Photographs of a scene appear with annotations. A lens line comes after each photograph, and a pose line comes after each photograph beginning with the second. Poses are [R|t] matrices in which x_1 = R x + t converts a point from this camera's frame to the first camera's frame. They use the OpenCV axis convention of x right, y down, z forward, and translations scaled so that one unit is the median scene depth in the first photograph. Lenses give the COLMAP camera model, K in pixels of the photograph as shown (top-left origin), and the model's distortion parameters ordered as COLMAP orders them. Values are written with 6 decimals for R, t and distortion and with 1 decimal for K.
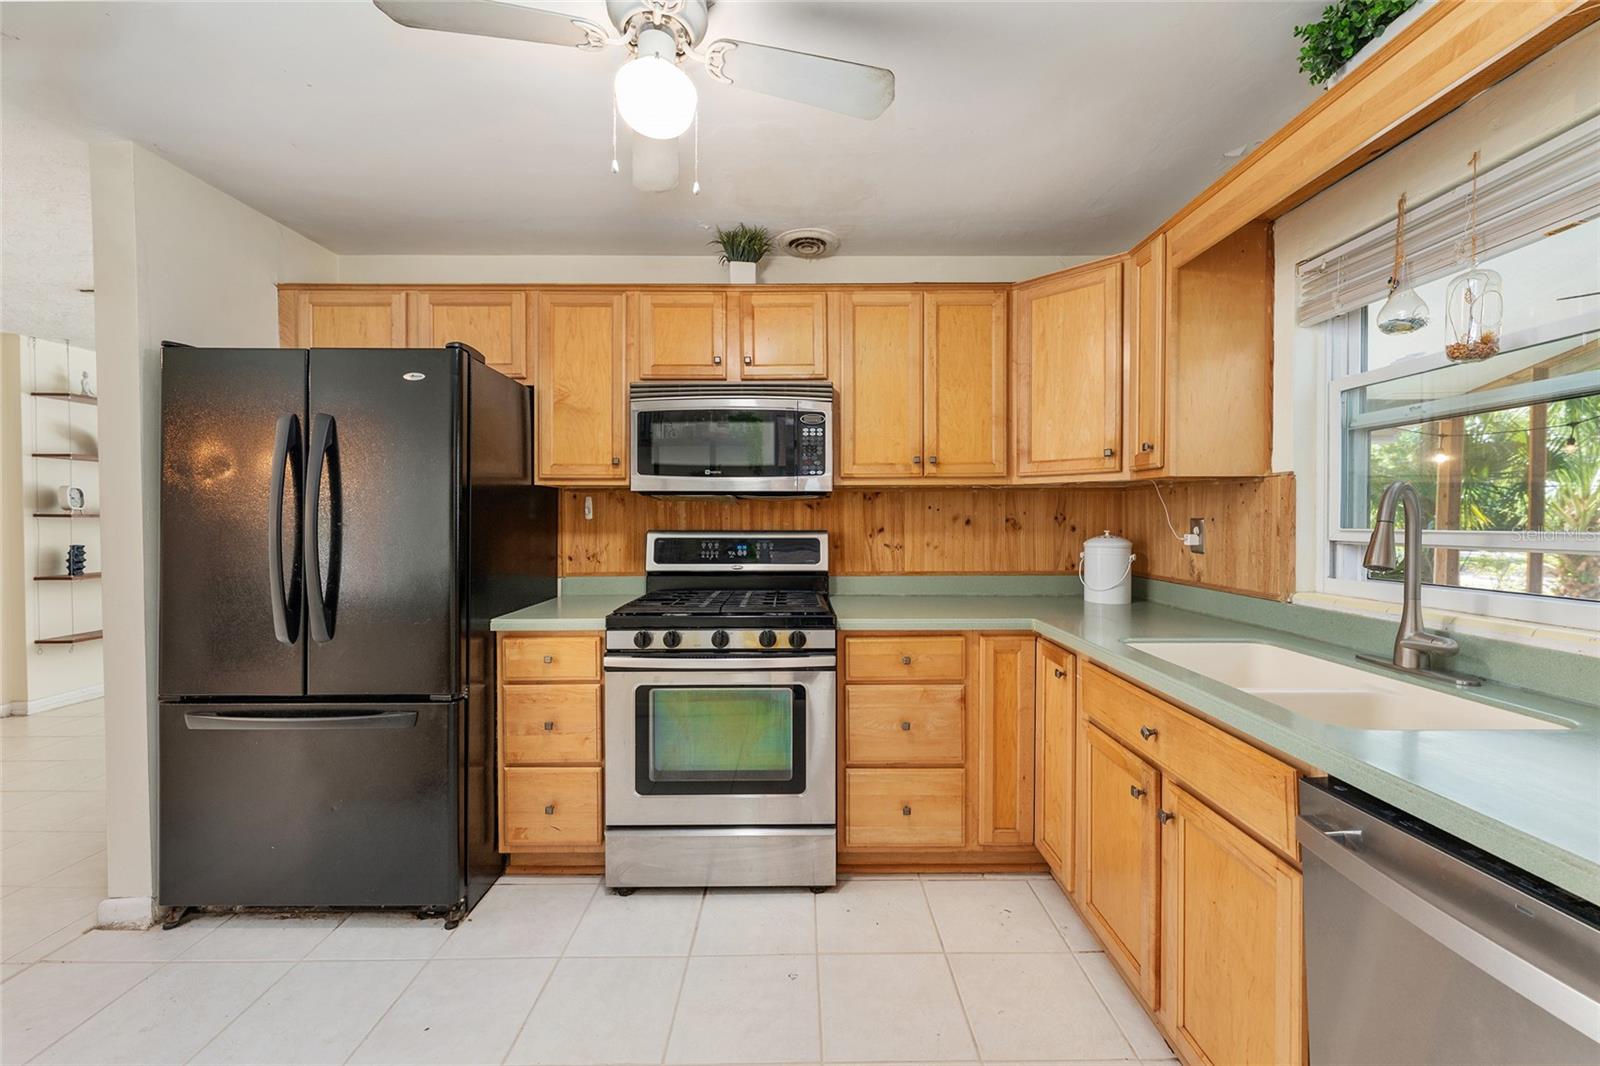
lens RADIAL K [[633.1, 0, 798.3], [0, 633.1, 526.3], [0, 0, 1]] dist [0.002329, 0.000044]
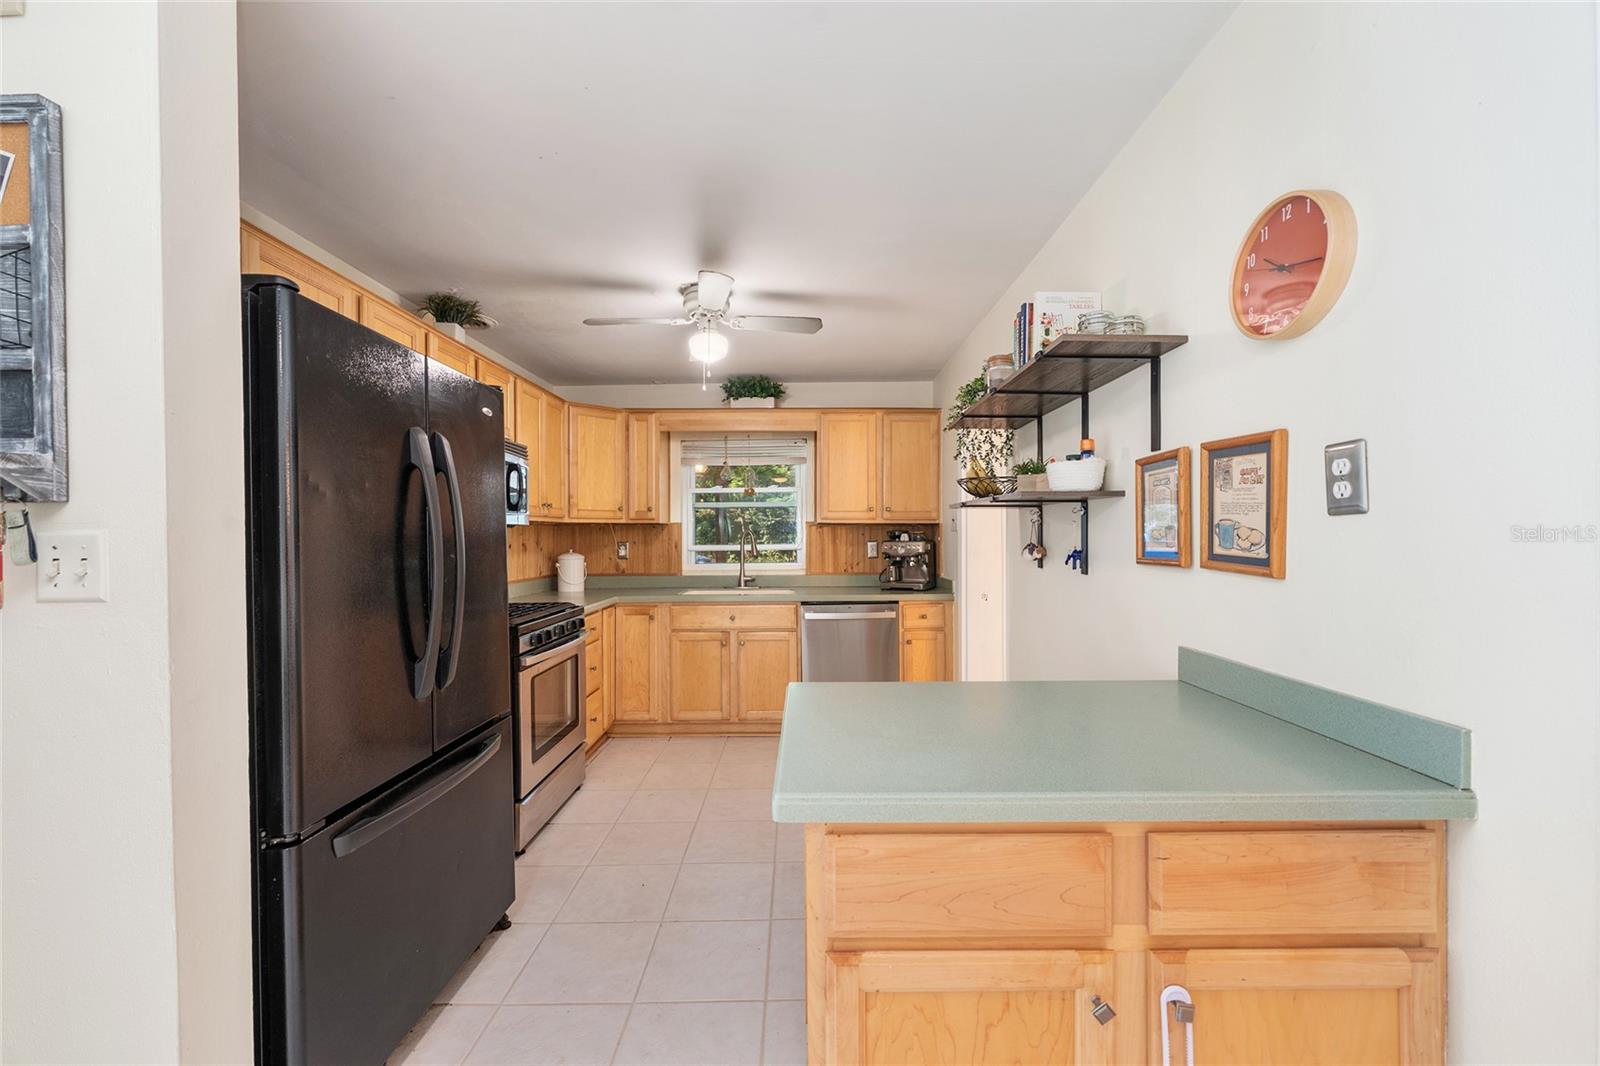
lens RADIAL K [[633.1, 0, 801.5], [0, 633.1, 537.0], [0, 0, 1]] dist [0.002329, 0.000044]
pose [[0.006930, -0.000920, 0.999976, -1.321674], [0.021382, 0.999771, 0.000772, -0.016813], [-0.999747, 0.021376, 0.006948, 0.390941]]
